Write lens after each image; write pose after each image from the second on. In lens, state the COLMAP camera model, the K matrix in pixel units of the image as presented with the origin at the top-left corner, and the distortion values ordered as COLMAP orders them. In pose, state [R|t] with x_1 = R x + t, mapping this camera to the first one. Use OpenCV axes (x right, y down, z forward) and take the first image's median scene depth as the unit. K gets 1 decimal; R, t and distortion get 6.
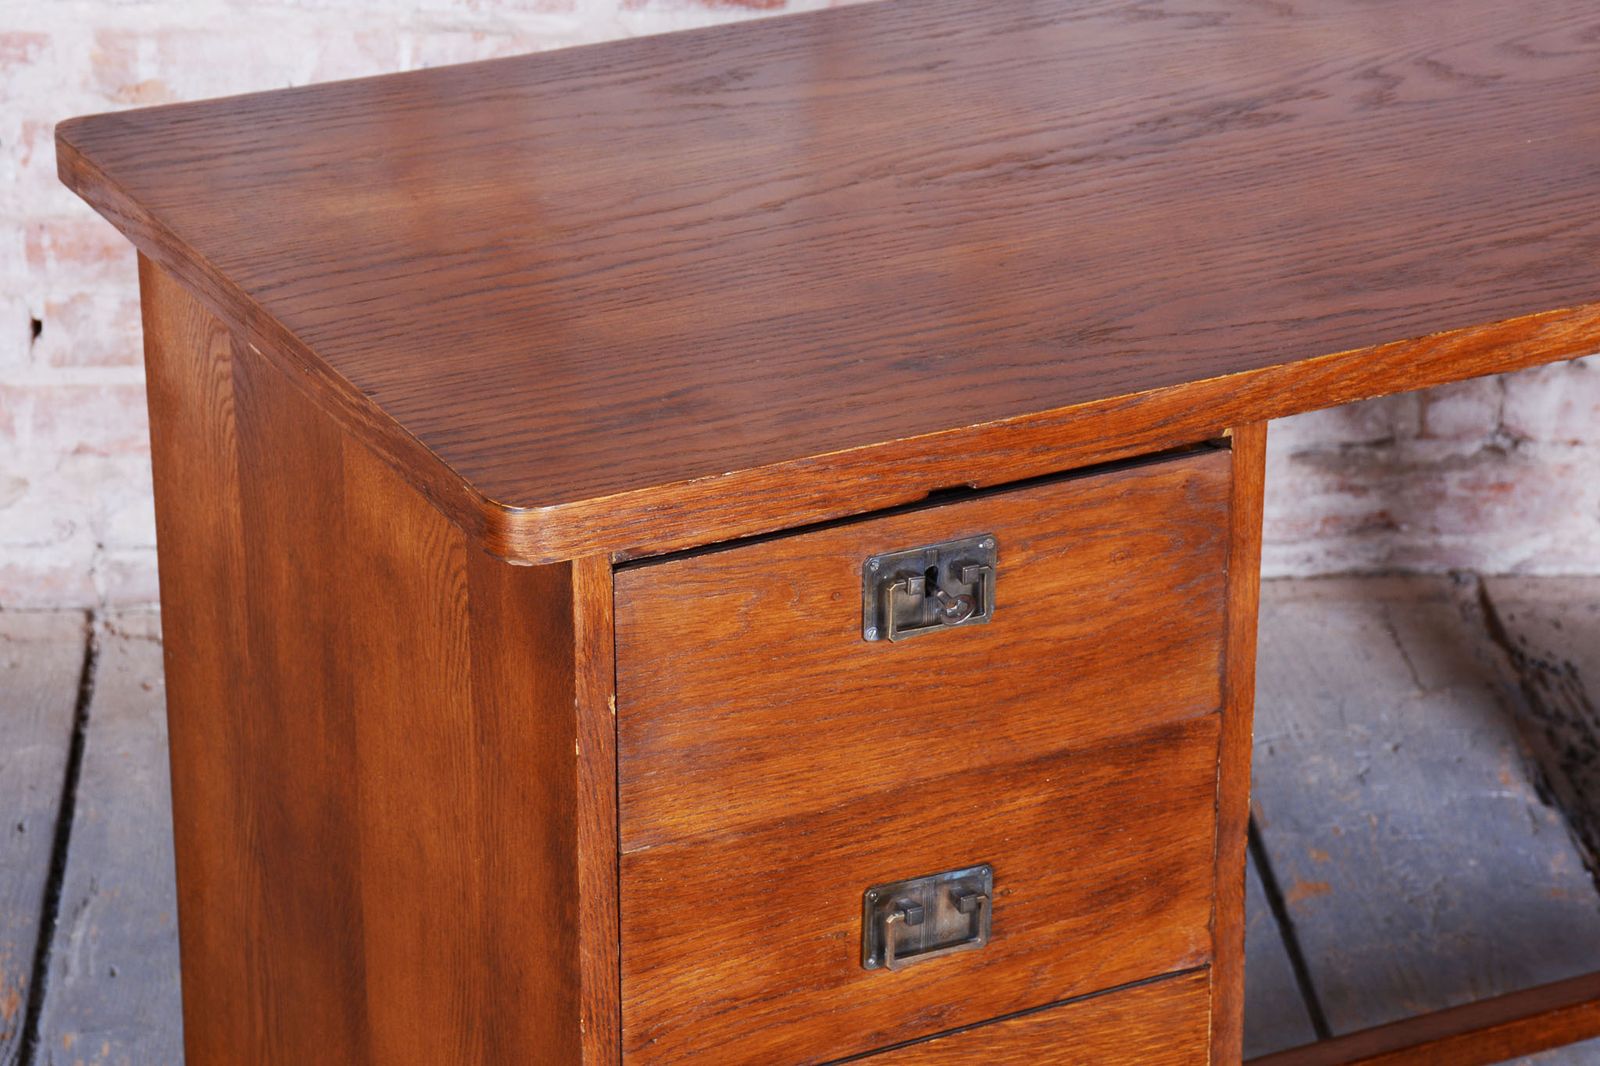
lens RADIAL K [[4588.1, 0, 800.0], [0, 4588.1, 533.0], [0, 0, 1]] dist [0.540566, 0.850983]
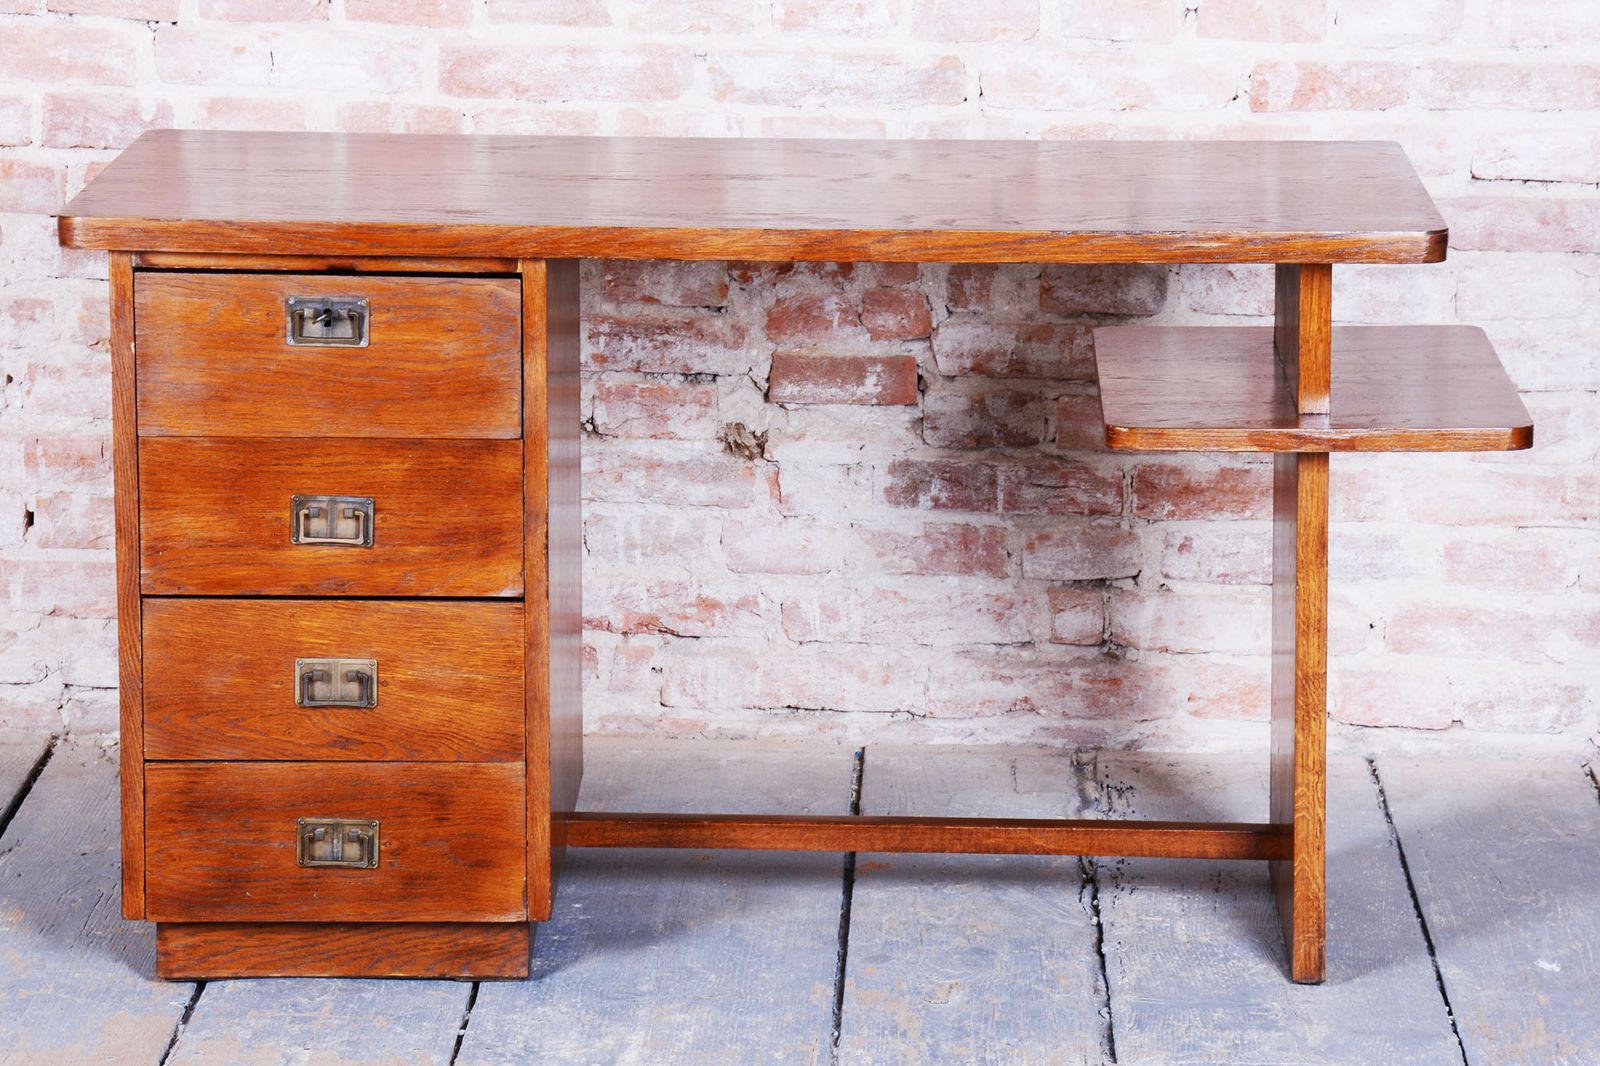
lens RADIAL K [[5832.3, 0, 832.3], [0, 5832.3, 494.3], [0, 0, 1]] dist [0.661598, 1.180631]
pose [[0.995488, 0.021804, -0.092345, 0.369219], [-0.041831, 0.974406, -0.220870, 0.513395], [0.085166, 0.223737, 0.970922, -1.070344]]
